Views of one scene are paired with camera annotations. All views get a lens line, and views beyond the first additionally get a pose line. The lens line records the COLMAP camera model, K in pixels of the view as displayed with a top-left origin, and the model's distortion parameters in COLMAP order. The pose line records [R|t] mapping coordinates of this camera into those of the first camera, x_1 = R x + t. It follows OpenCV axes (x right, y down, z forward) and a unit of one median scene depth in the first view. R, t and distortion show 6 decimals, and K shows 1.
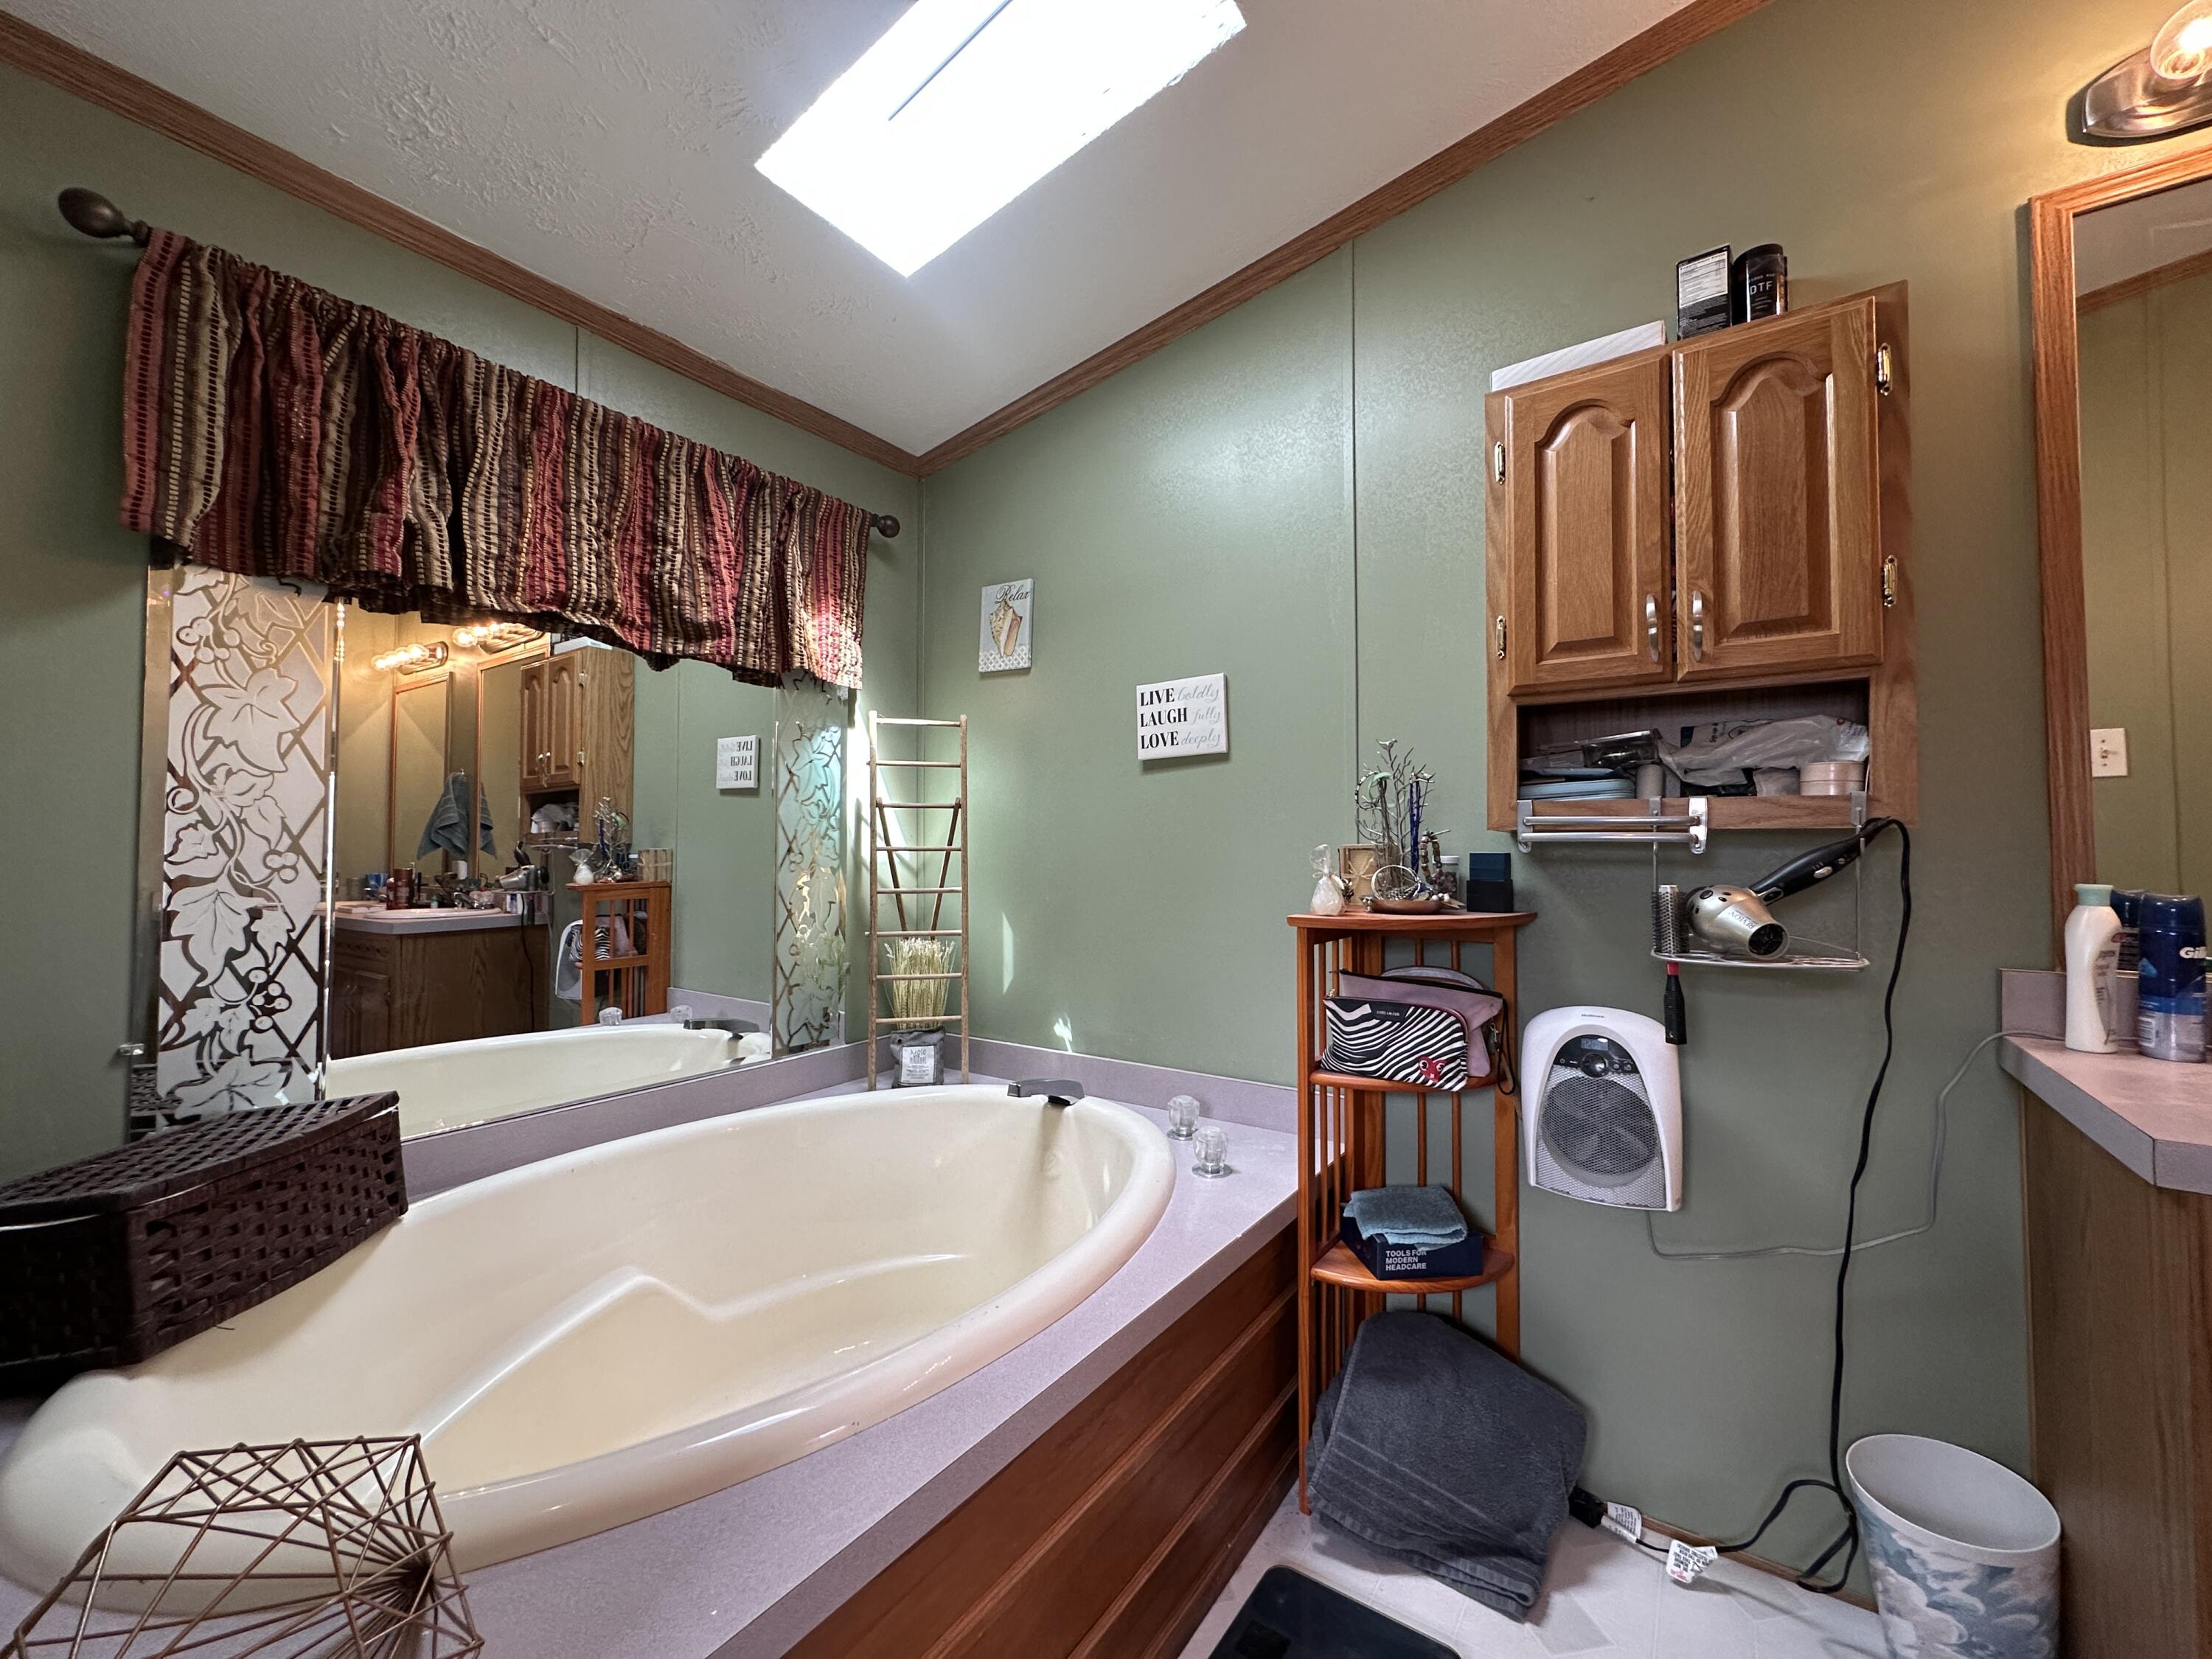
lens RADIAL K [[879.7, 0, 1107.1], [0, 879.7, 827.4], [0, 0, 1]] dist [-0.003891, 0.000696]
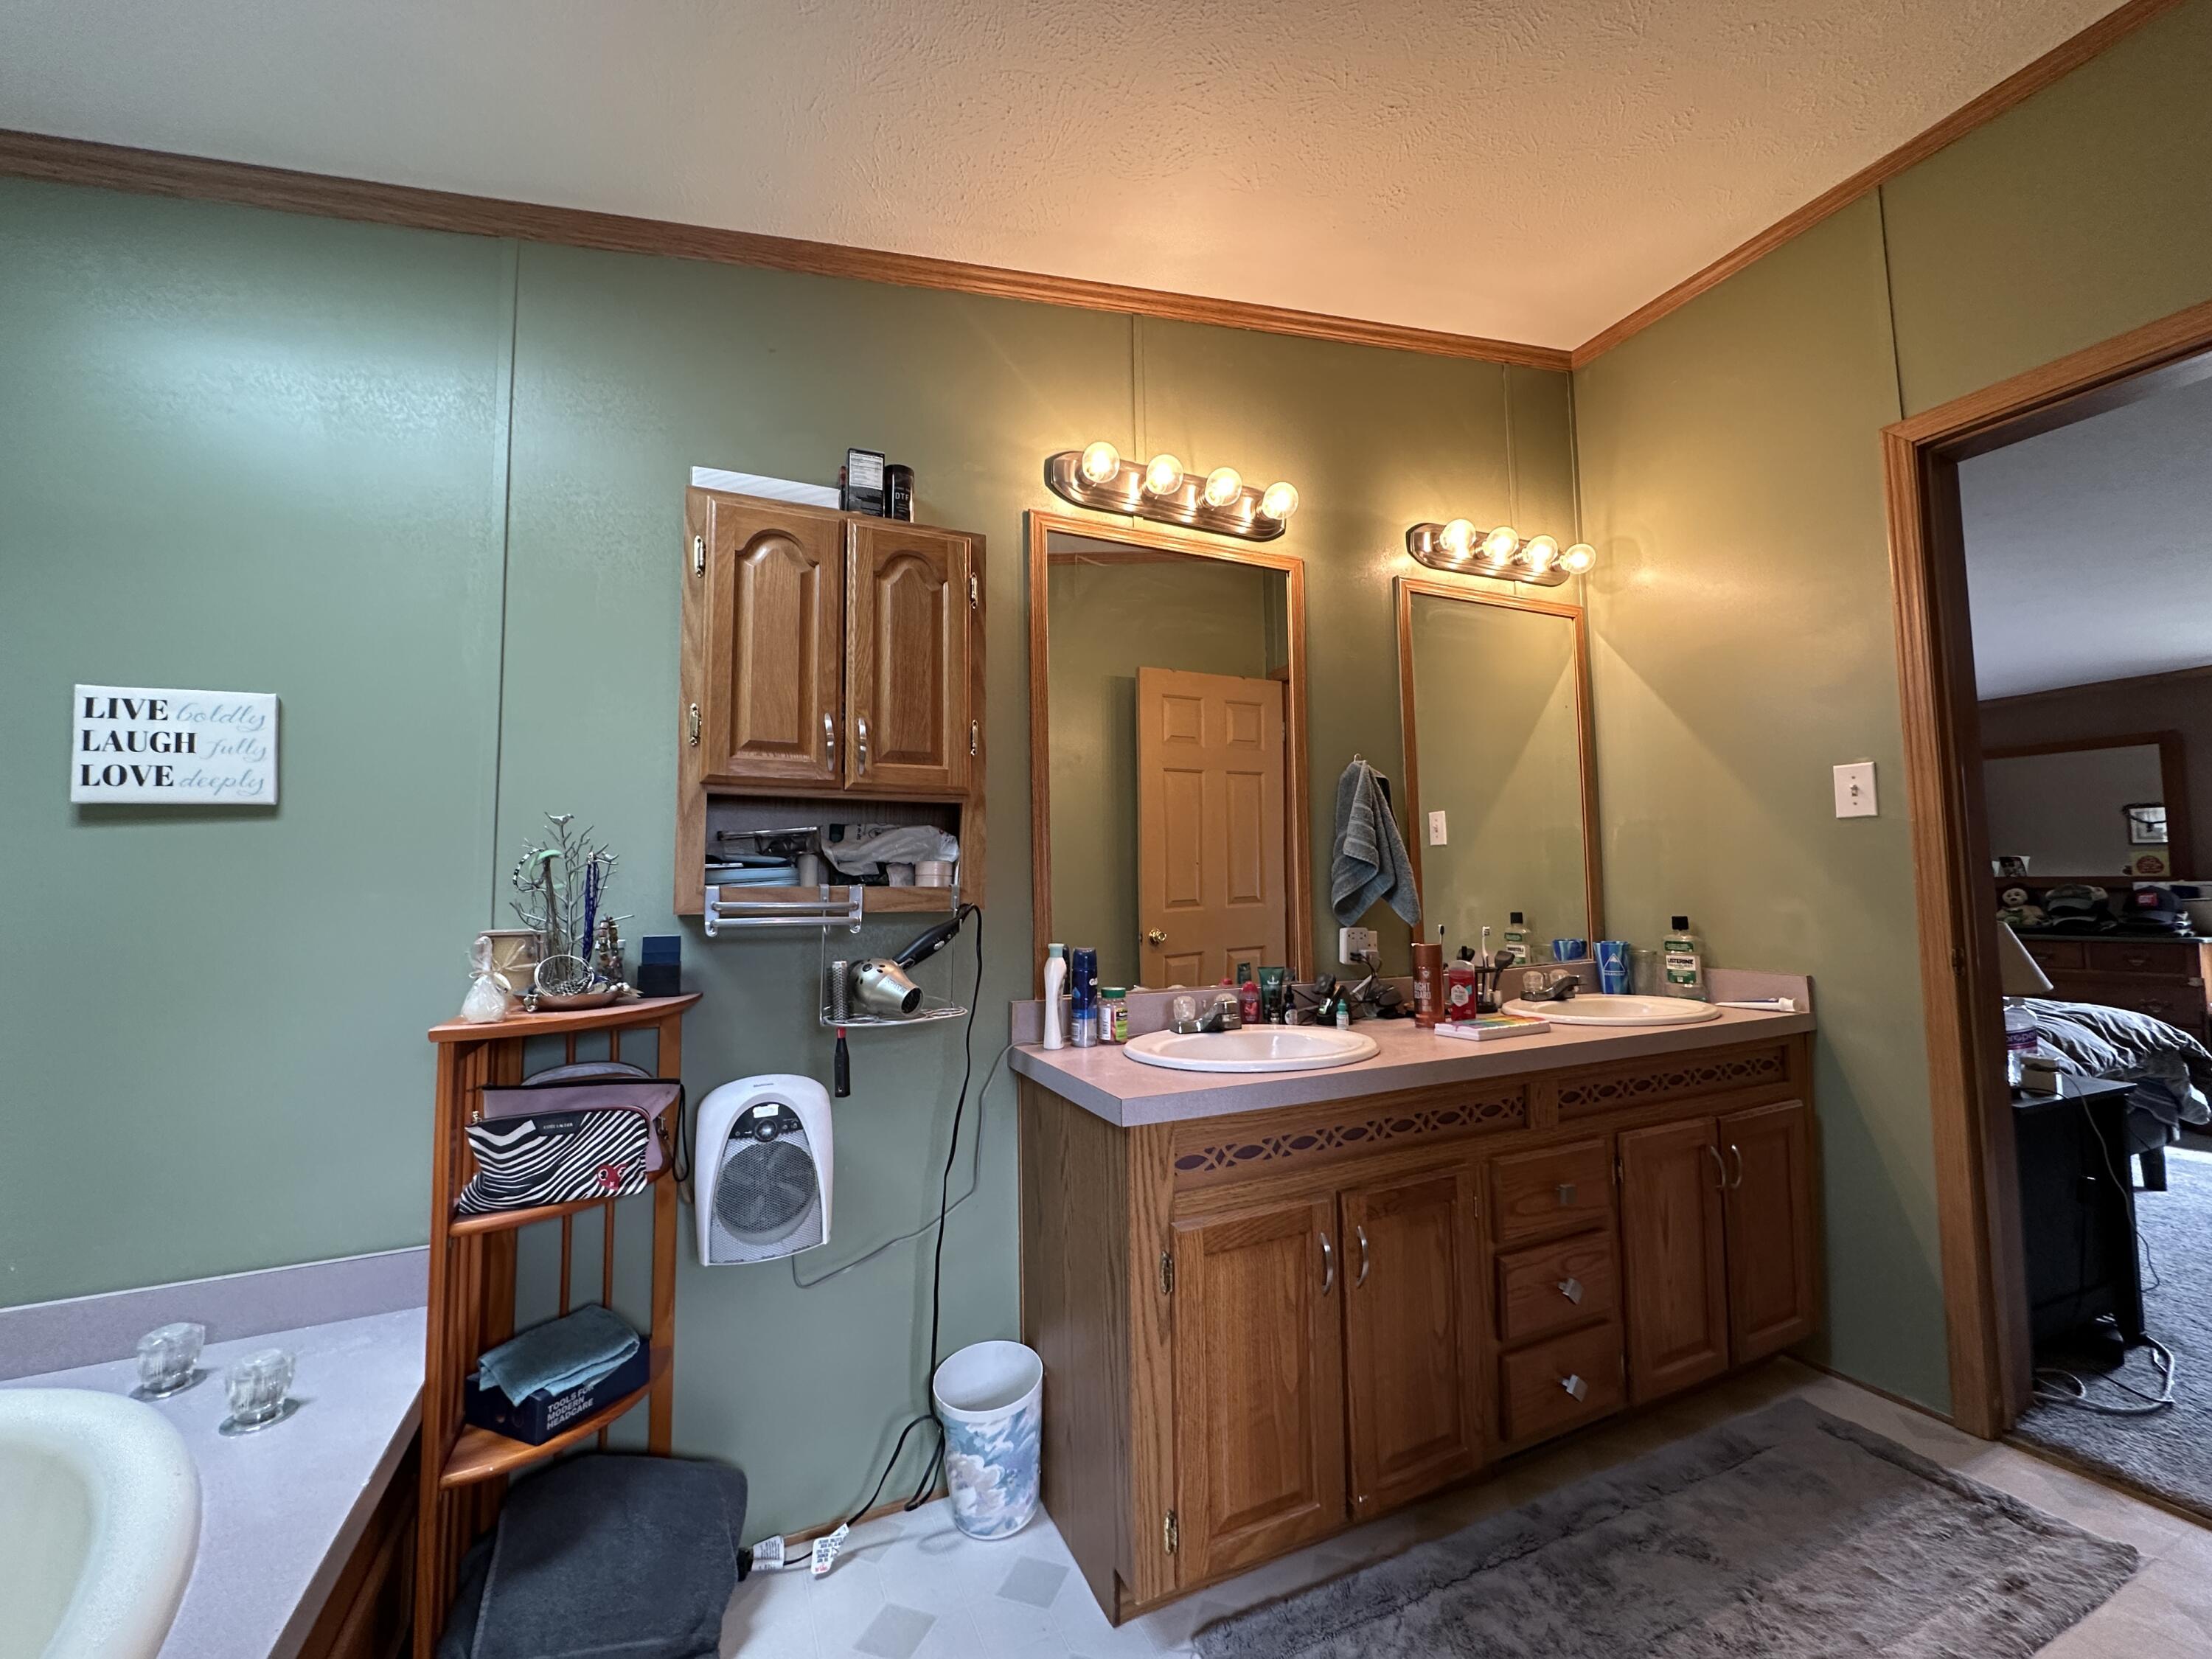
lens RADIAL K [[879.7, 0, 1107.1], [0, 879.7, 827.4], [0, 0, 1]] dist [-0.003891, 0.000696]
pose [[0.501047, 0.057116, 0.863533, -0.179384], [-0.009109, 0.998113, -0.060732, -0.038537], [-0.865372, 0.022564, 0.500621, 0.075919]]
